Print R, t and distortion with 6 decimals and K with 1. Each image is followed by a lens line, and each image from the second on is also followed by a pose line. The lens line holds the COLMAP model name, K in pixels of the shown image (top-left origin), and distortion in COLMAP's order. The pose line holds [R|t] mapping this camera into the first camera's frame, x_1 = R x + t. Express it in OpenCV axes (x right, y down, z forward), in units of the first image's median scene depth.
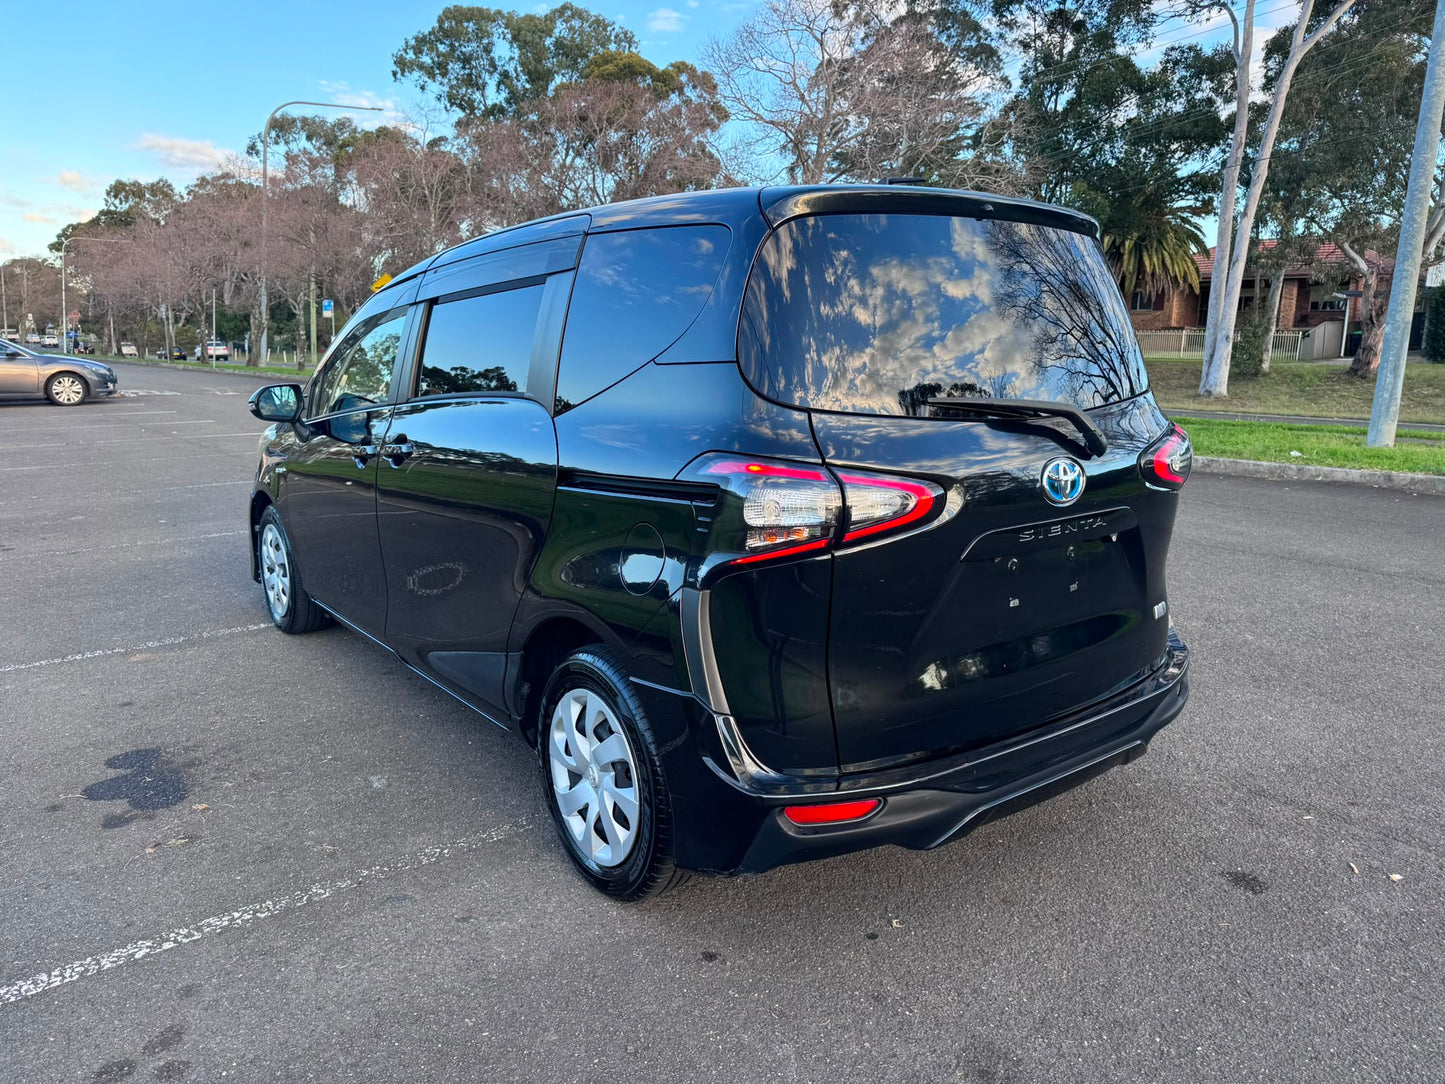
lens RADIAL K [[1022.1, 0, 730.6], [0, 1022.1, 535.9], [0, 0, 1]] dist [0.020528, -0.026141]
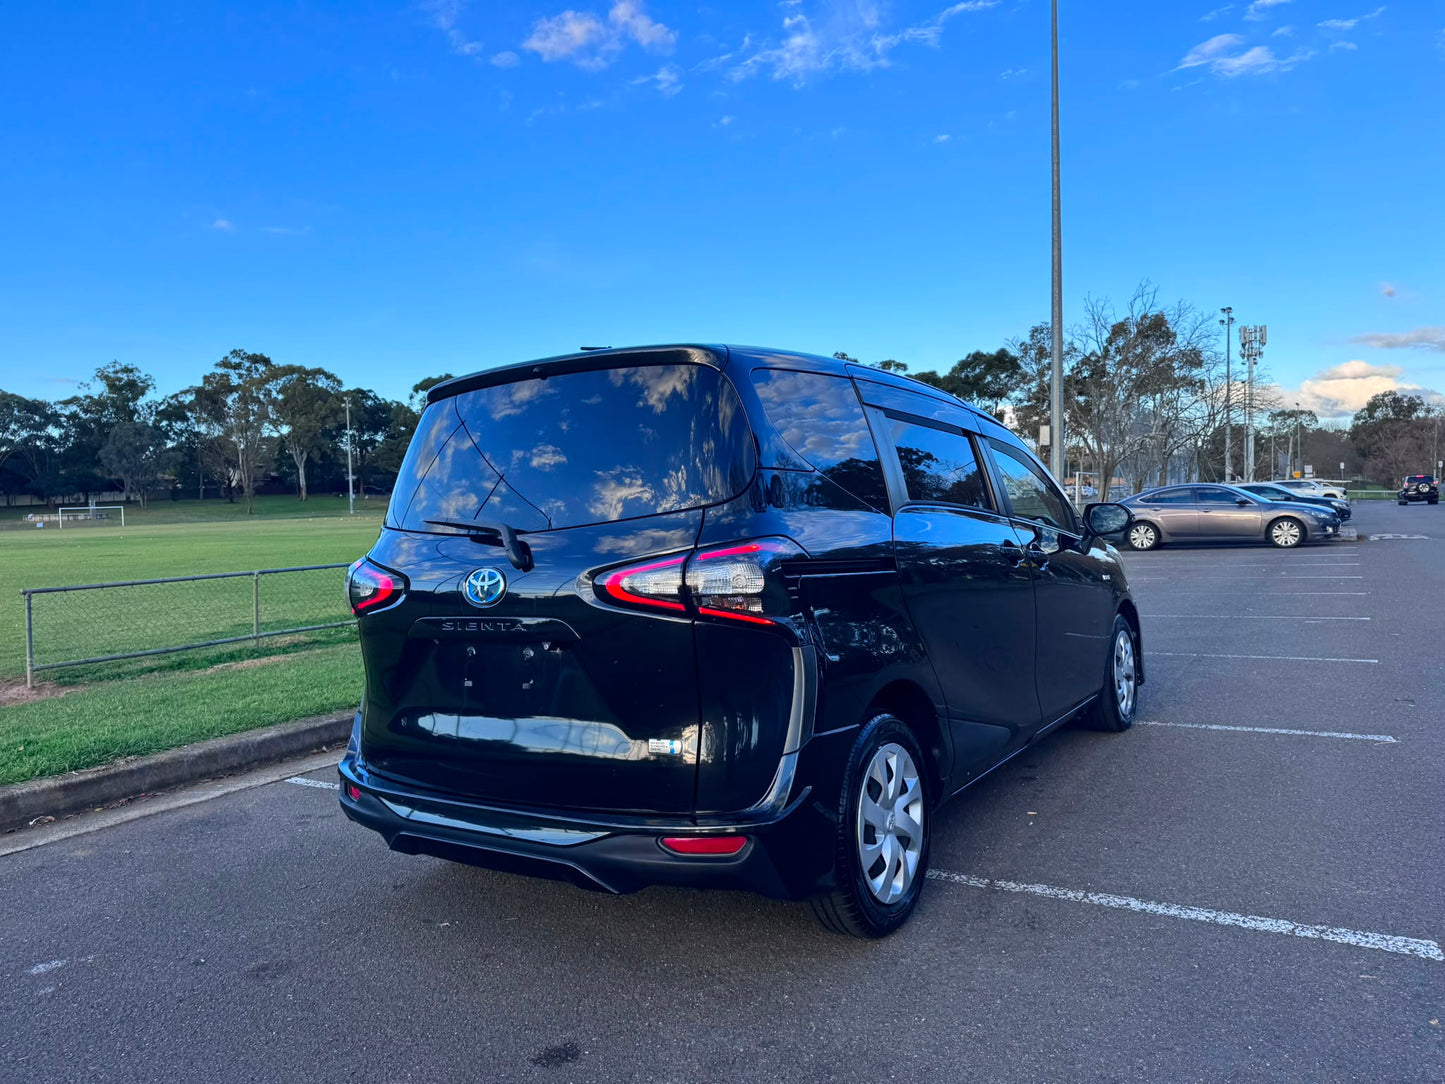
lens RADIAL K [[1022.1, 0, 727.0], [0, 1022.1, 532.3], [0, 0, 1]] dist [0.020528, -0.026141]
pose [[0.332392, -0.002108, -0.943139, 0.125241], [-0.134977, 0.989597, -0.049782, -0.007697], [0.933433, 0.143849, 0.328650, 0.070466]]
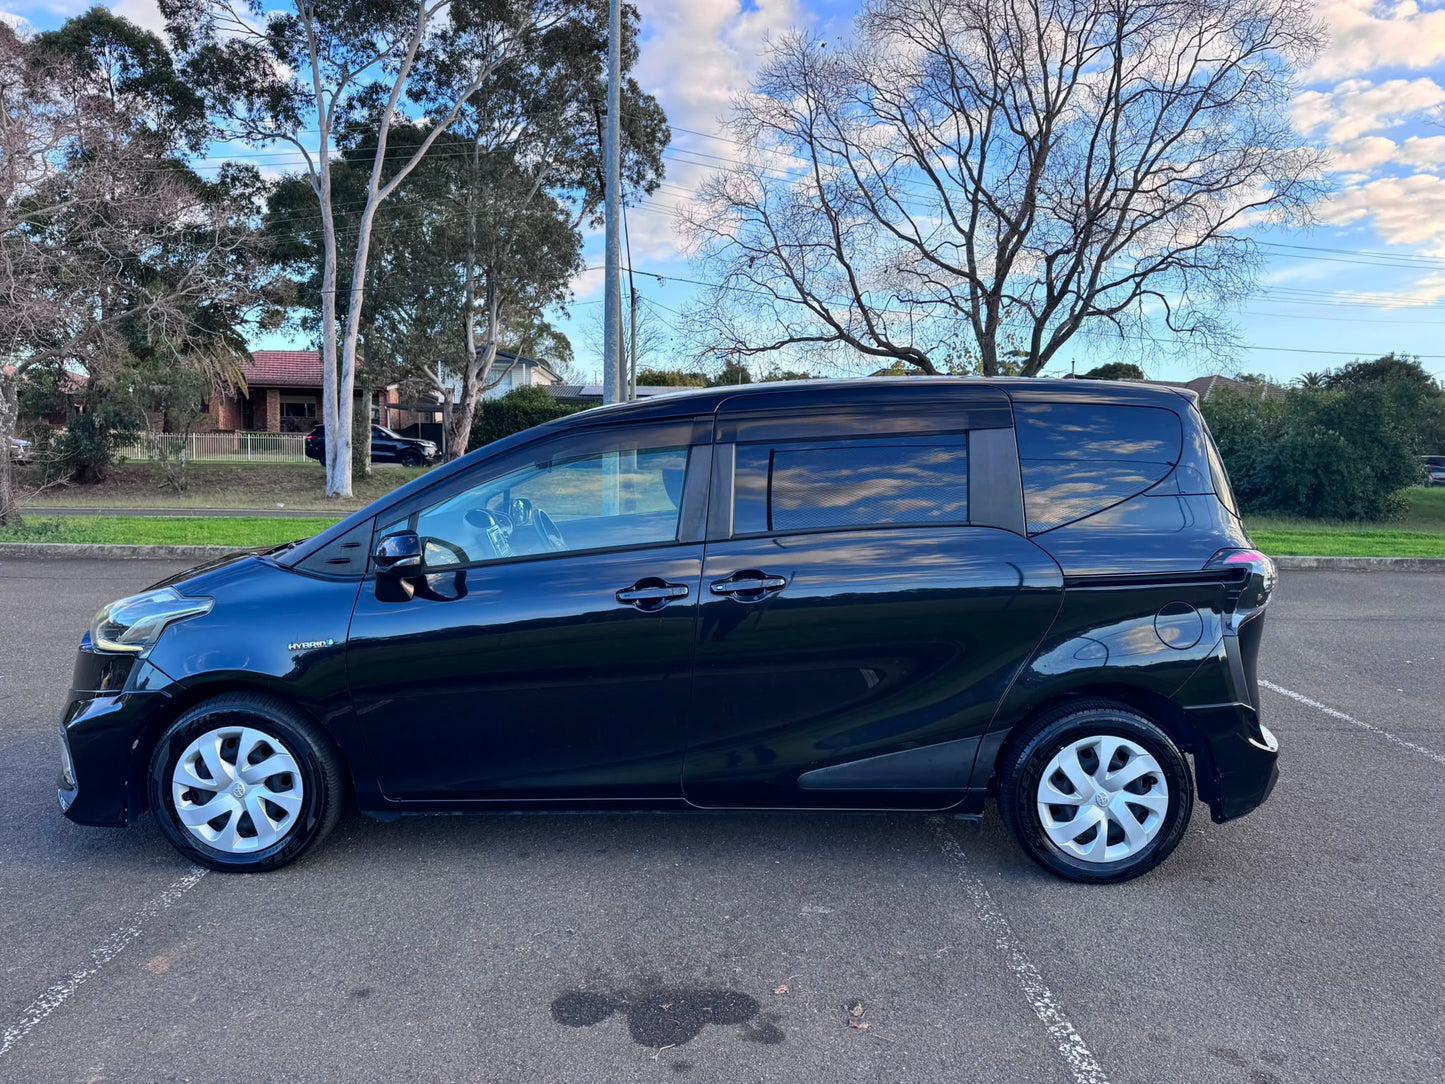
lens RADIAL K [[1022.1, 0, 713.7], [0, 1022.1, 533.0], [0, 0, 1]] dist [0.020528, -0.026141]
pose [[0.613868, -0.062929, 0.786896, -0.131521], [0.140479, 0.989615, -0.030449, -0.012622], [-0.776808, 0.129234, 0.616334, 0.045312]]
